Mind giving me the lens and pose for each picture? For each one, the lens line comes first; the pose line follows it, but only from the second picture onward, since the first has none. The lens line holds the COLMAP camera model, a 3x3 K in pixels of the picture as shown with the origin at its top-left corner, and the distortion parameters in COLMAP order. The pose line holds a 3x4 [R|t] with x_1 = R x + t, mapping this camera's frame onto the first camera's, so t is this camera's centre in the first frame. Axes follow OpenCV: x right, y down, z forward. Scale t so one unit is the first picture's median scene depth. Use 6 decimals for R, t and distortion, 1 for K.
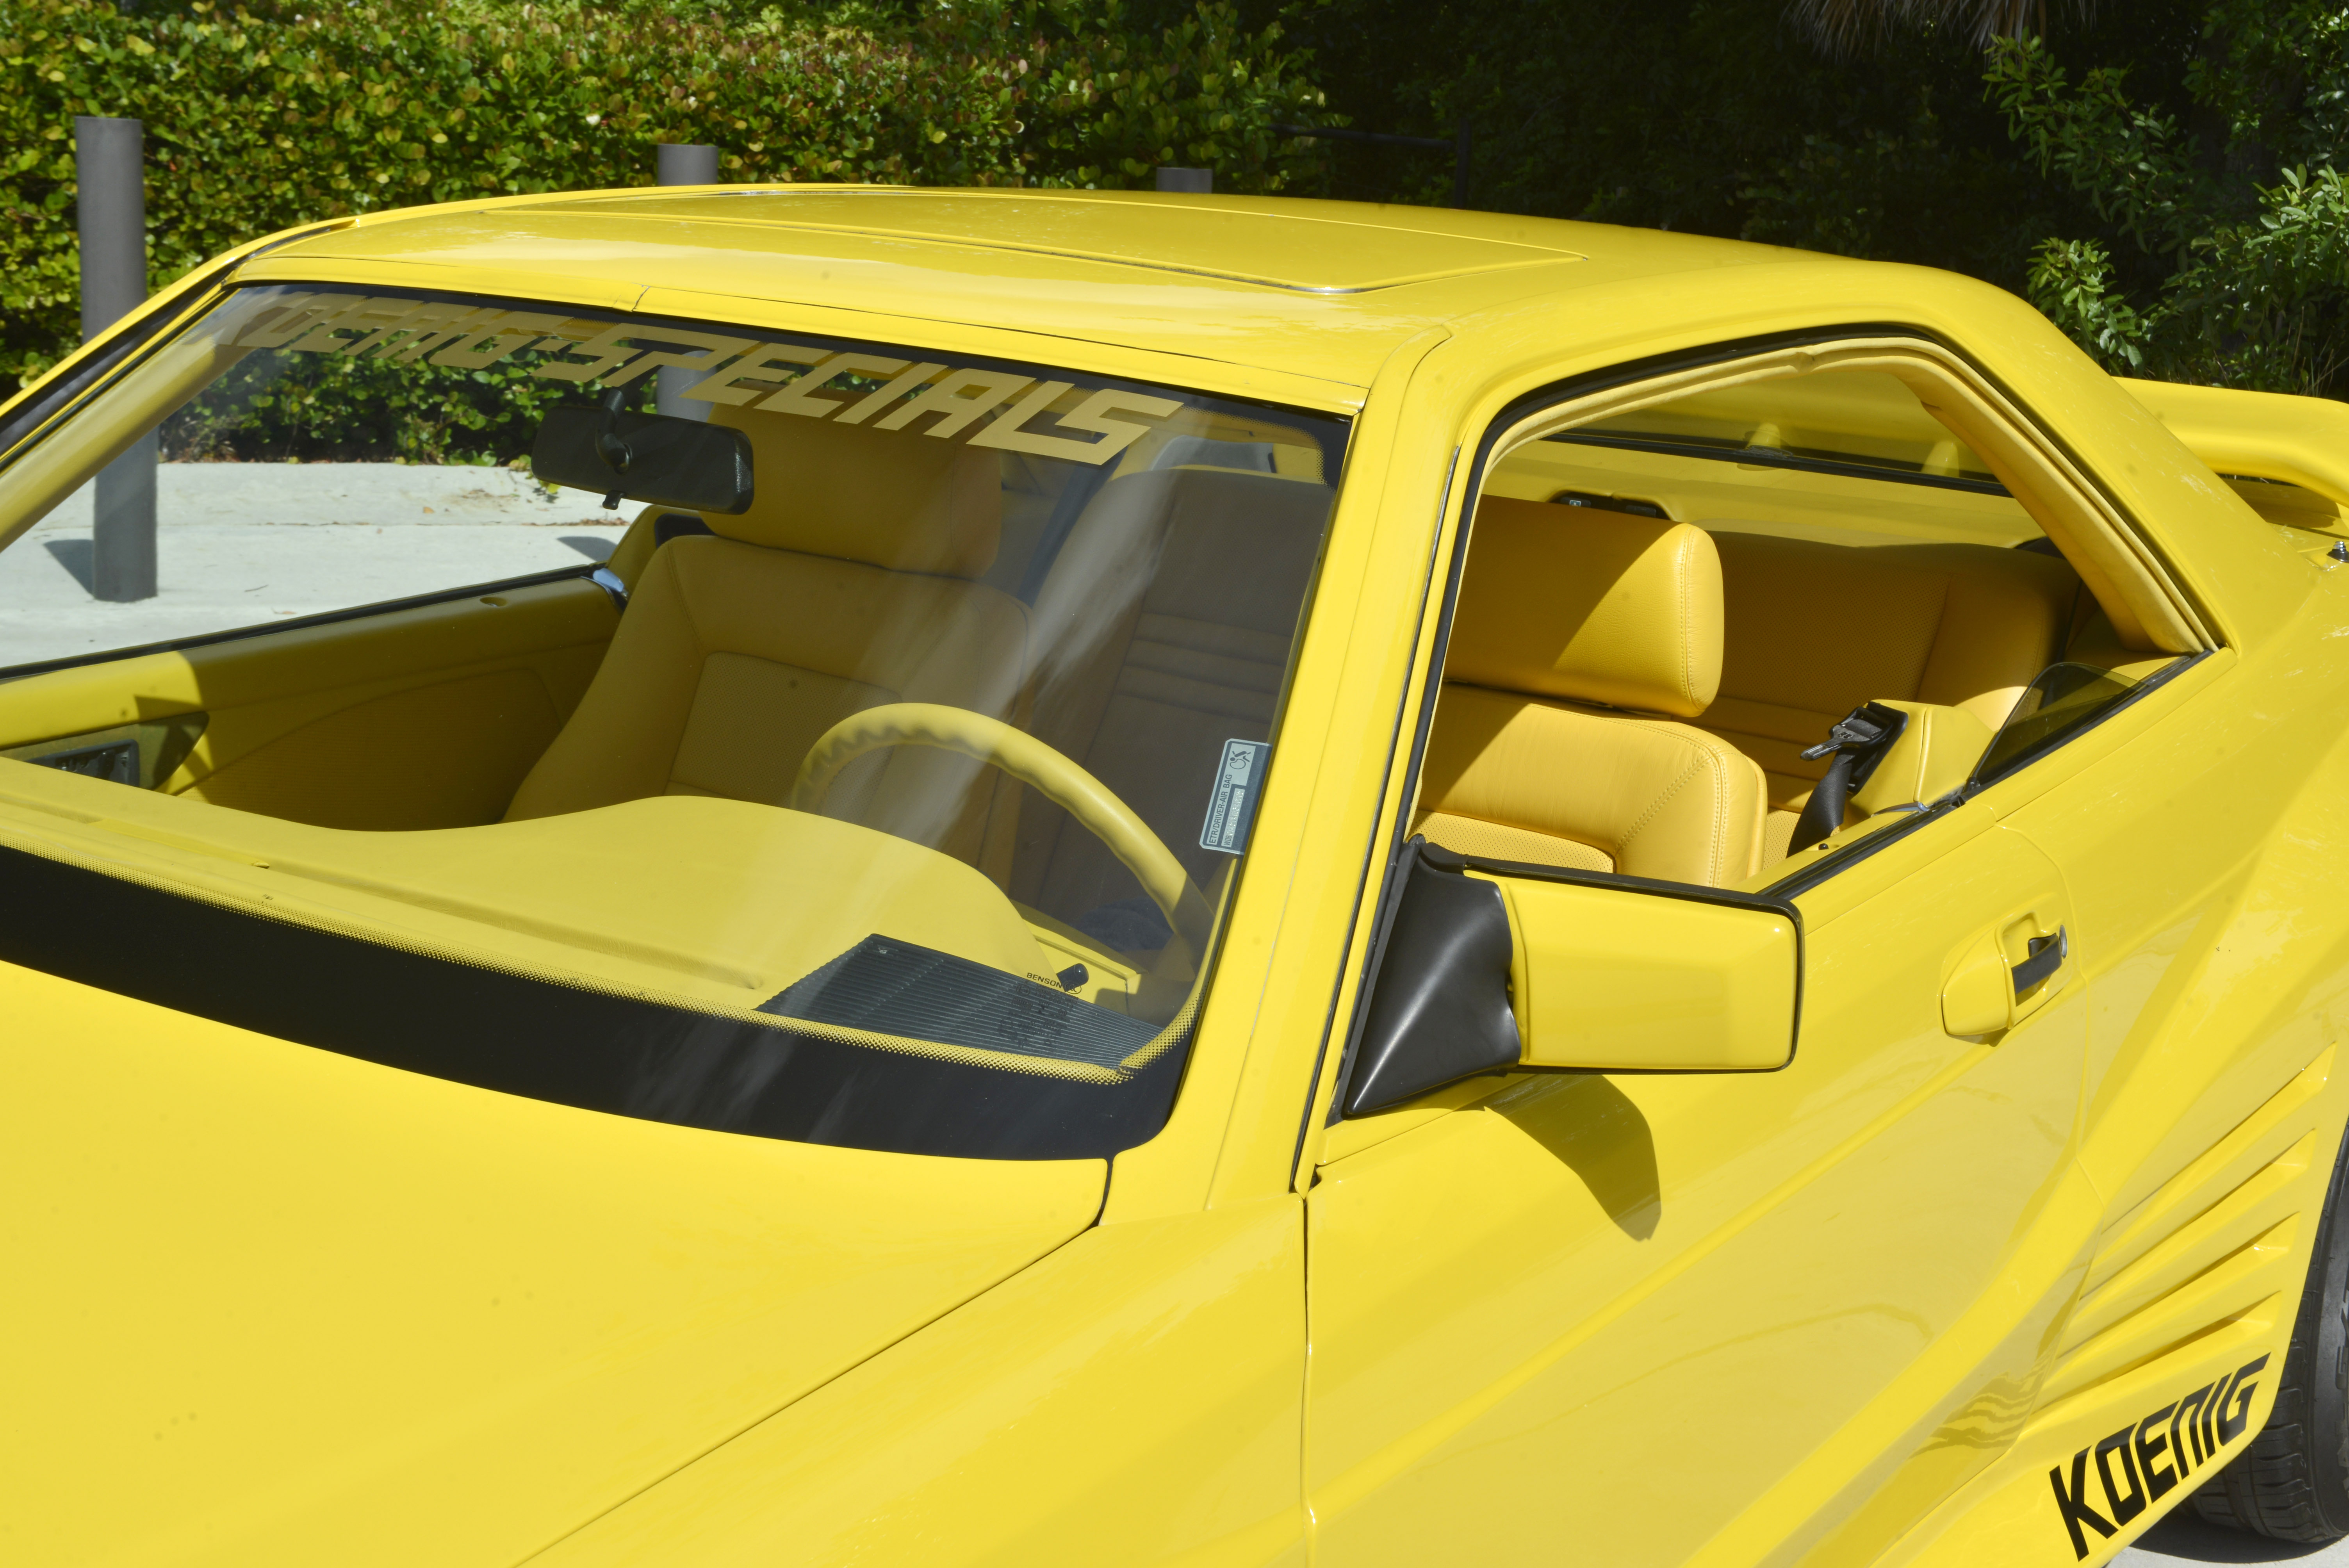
lens RADIAL K [[3297.6, 0, 1174.5], [0, 3297.6, 784.0], [0, 0, 1]] dist [-0.015434, 0.460586]
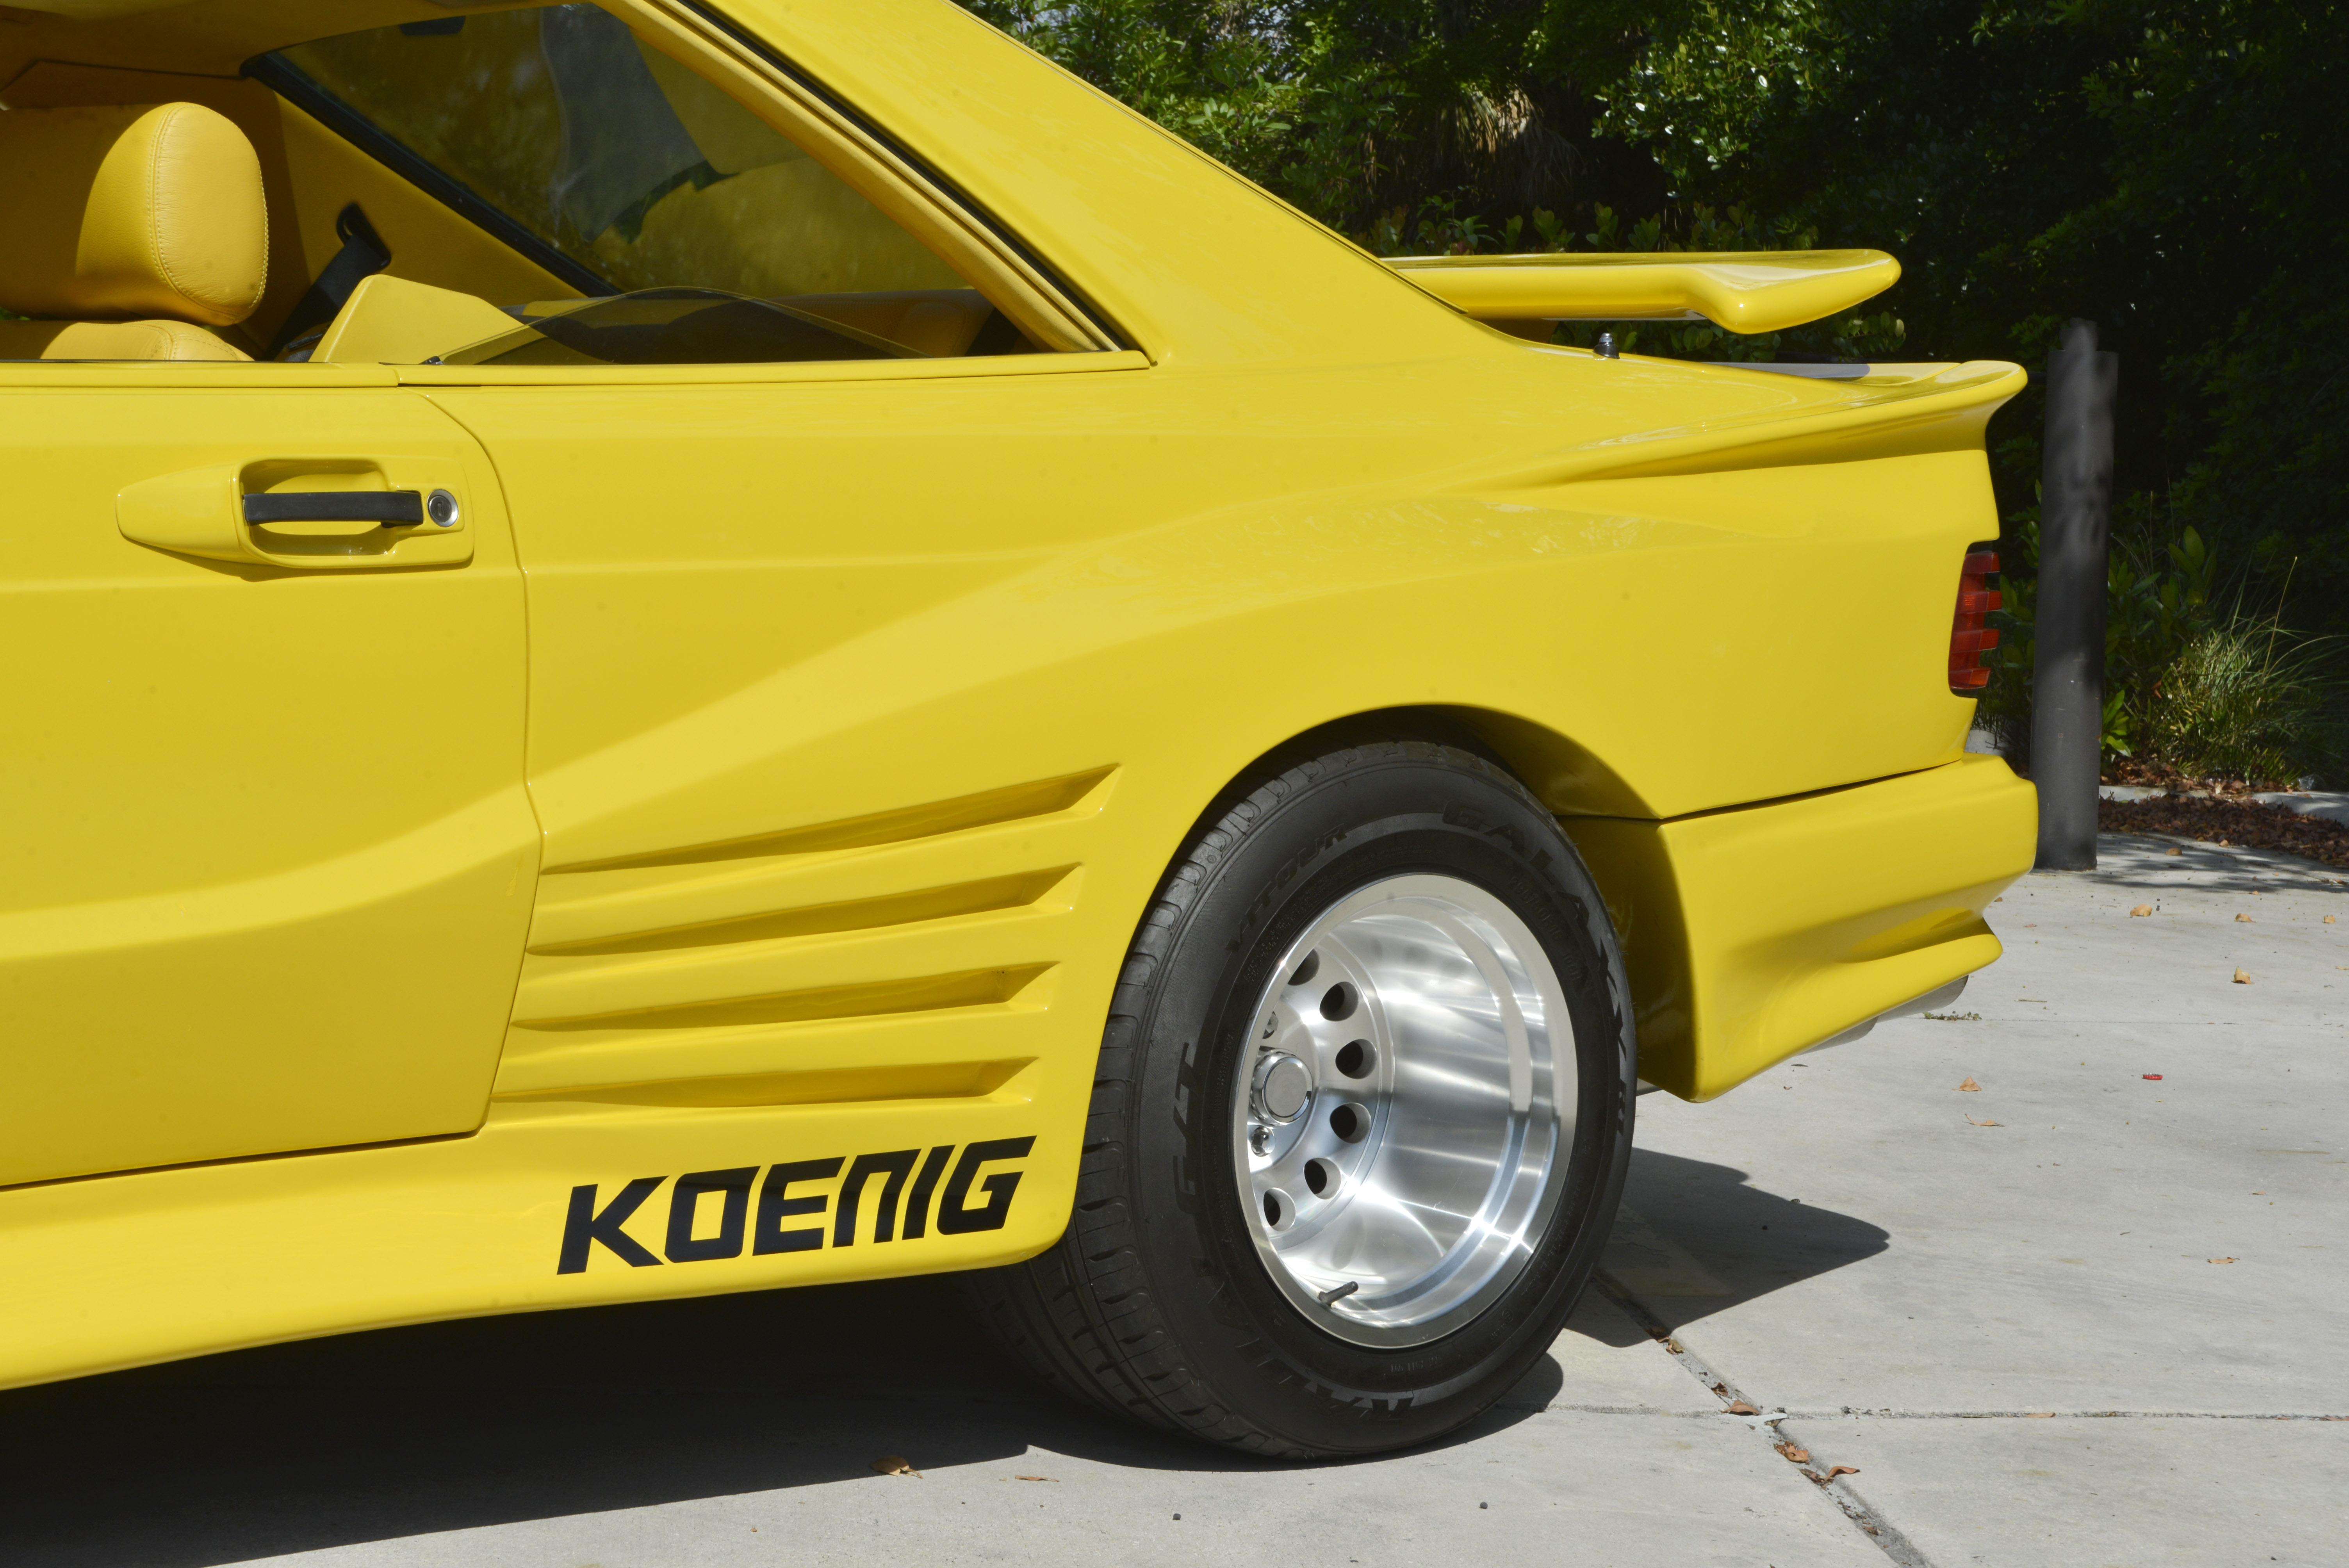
lens RADIAL K [[4286.4, 0, 1174.5], [0, 4286.4, 784.0], [0, 0, 1]] dist [0.088200, 0.231923]
pose [[0.961444, -0.004379, -0.274967, 0.715612], [-0.037740, 0.988312, -0.147700, 0.262000], [0.272400, 0.152382, 0.950041, -0.025815]]
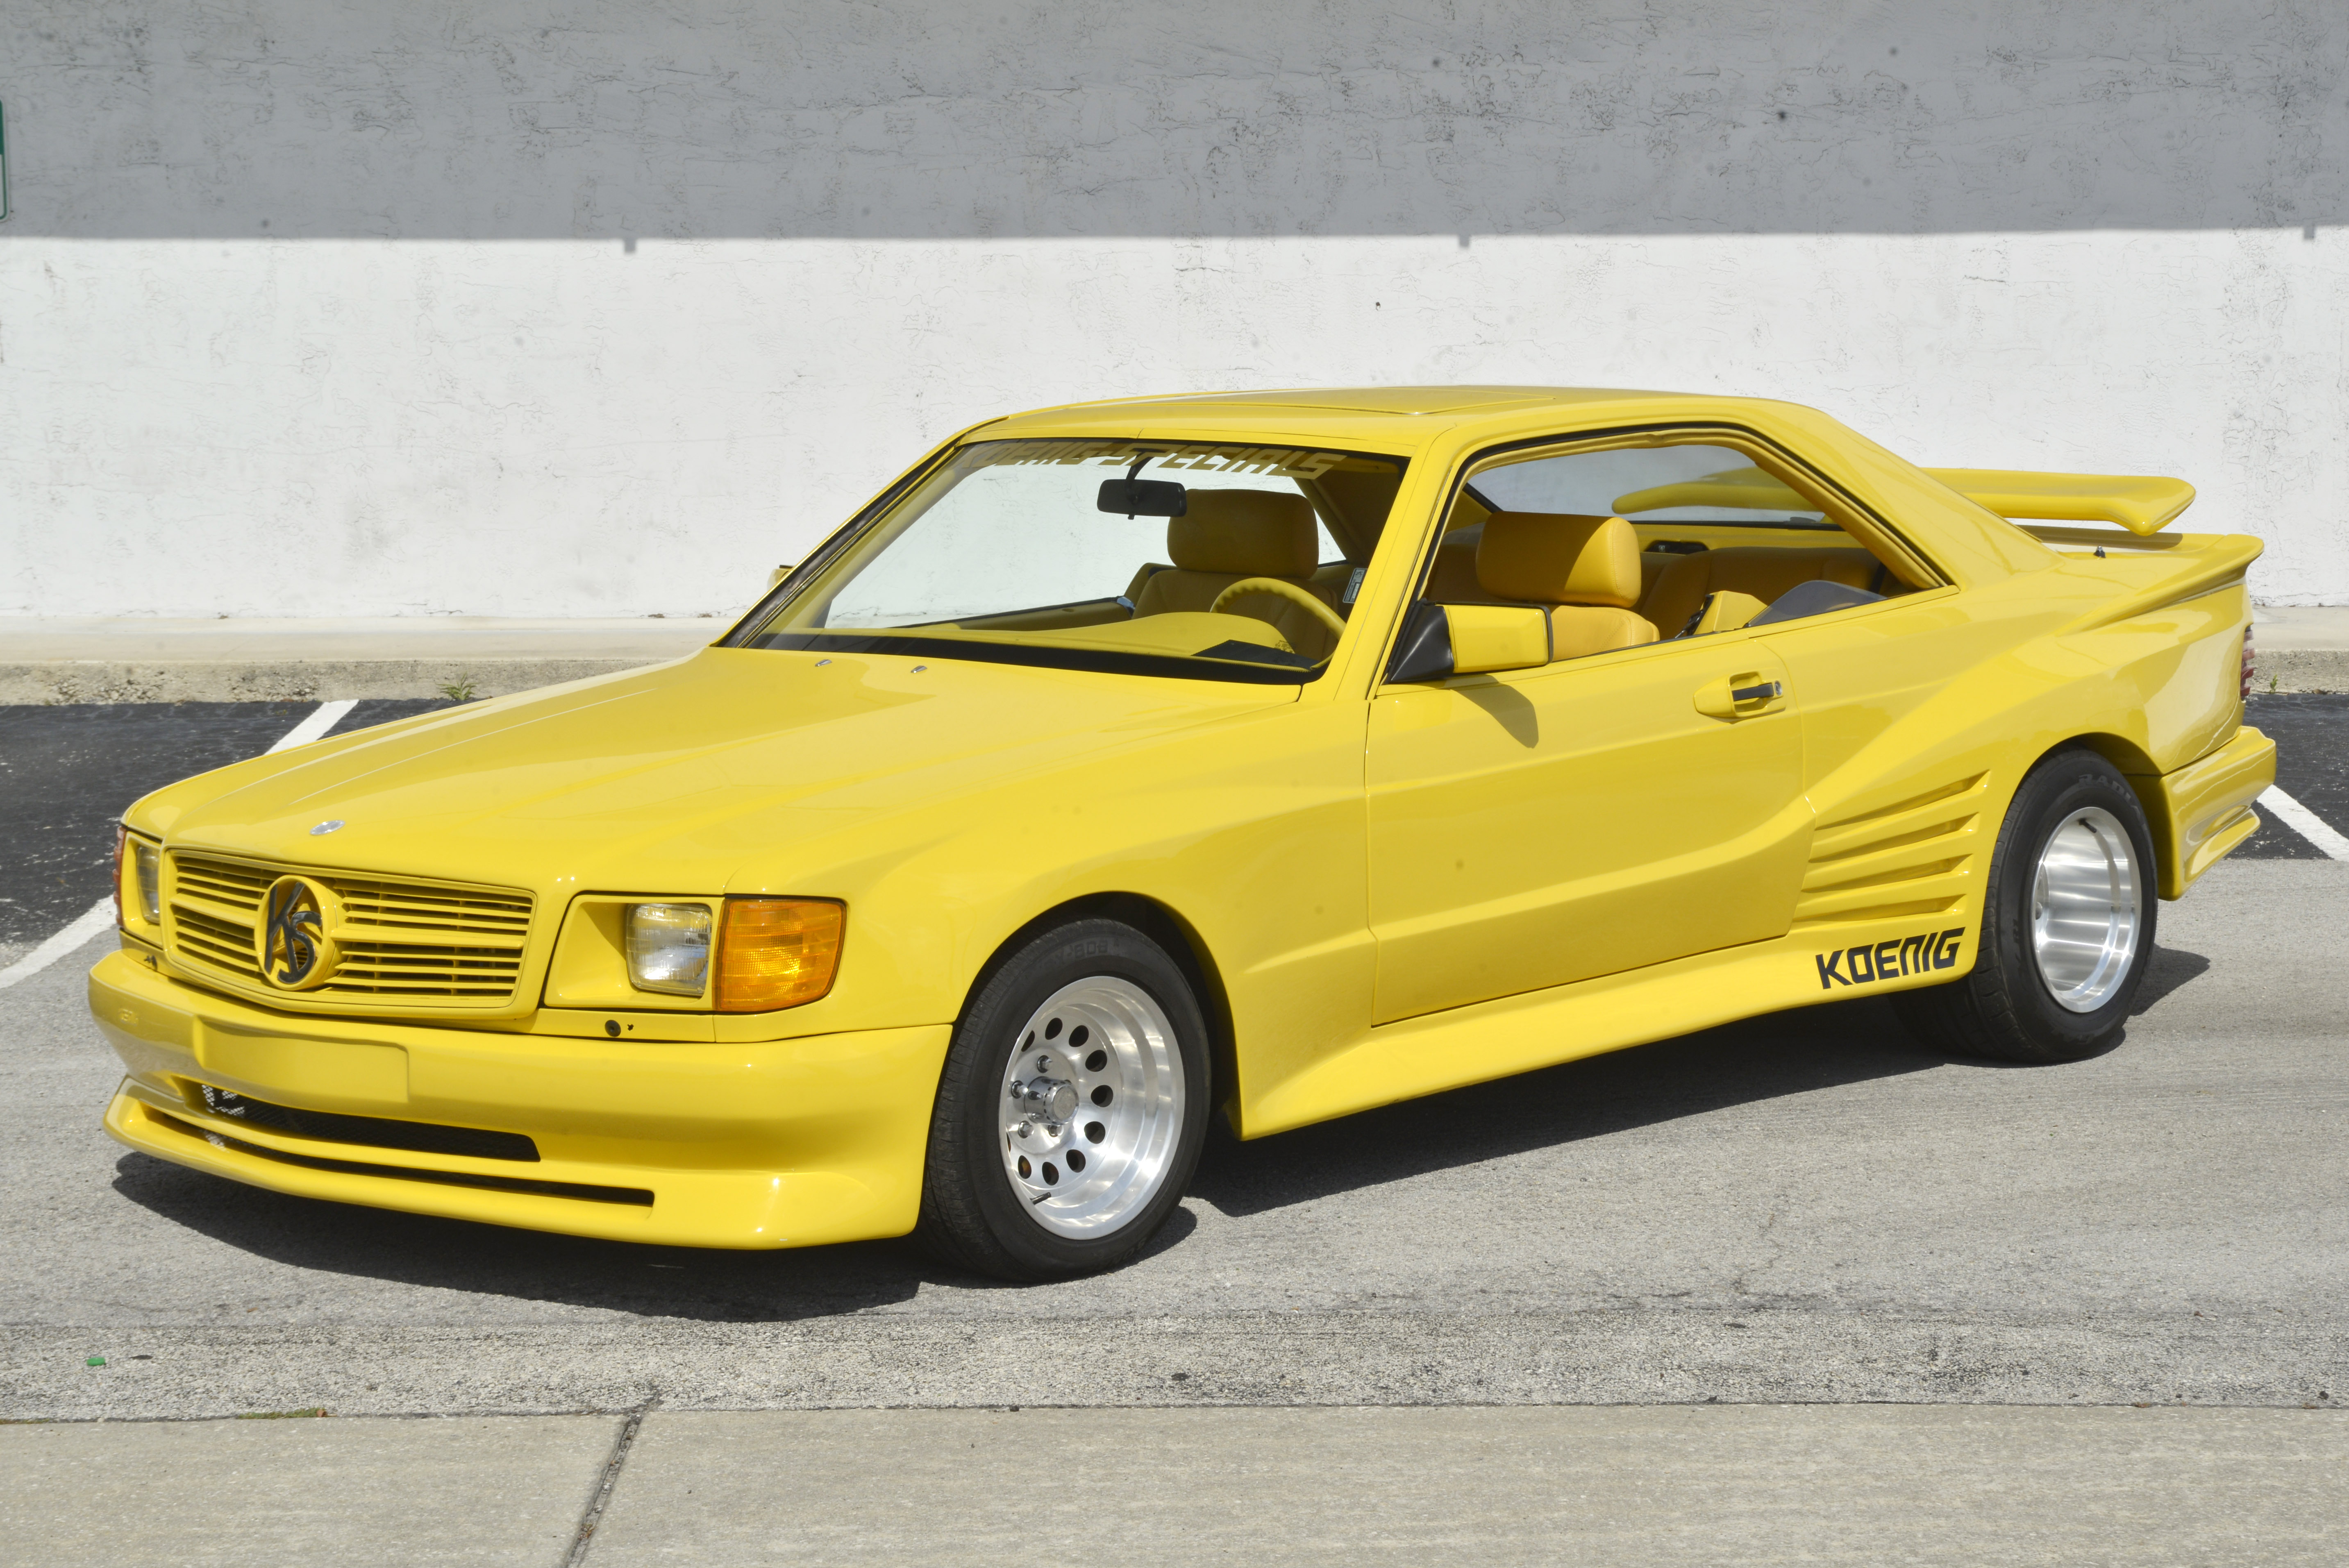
lens RADIAL K [[4710.6, 0, 1174.5], [0, 4710.6, 784.0], [0, 0, 1]] dist [0.109520, 0.466319]
pose [[0.987665, -0.046227, -0.149605, 0.314817], [0.029356, 0.993152, -0.113080, 0.426412], [0.153808, 0.107293, 0.982258, -2.023651]]
